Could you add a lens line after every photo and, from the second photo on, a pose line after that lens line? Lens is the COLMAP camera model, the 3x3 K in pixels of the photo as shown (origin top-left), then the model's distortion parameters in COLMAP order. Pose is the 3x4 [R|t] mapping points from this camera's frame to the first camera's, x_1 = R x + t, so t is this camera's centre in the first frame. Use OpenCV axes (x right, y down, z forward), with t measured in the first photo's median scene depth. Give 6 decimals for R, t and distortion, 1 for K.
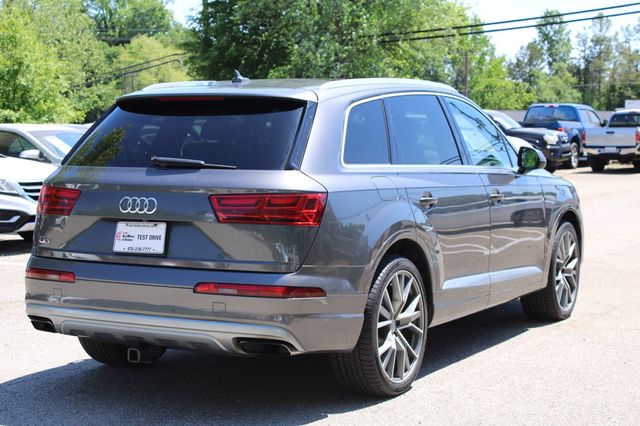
lens RADIAL K [[1205.8, 0, 320.0], [0, 1205.8, 213.0], [0, 0, 1]] dist [0.028397, 0.098372]
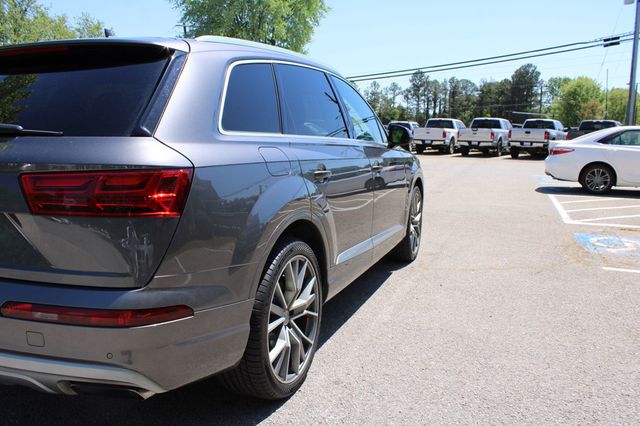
lens RADIAL K [[536.7, 0, 317.6], [0, 536.7, 215.2], [0, 0, 1]] dist [-0.170195, 0.153836]
pose [[0.992033, -0.015180, 0.125059, 0.036707], [0.004811, 0.996554, 0.082803, -0.013793], [-0.125885, -0.081541, 0.988688, 0.637785]]
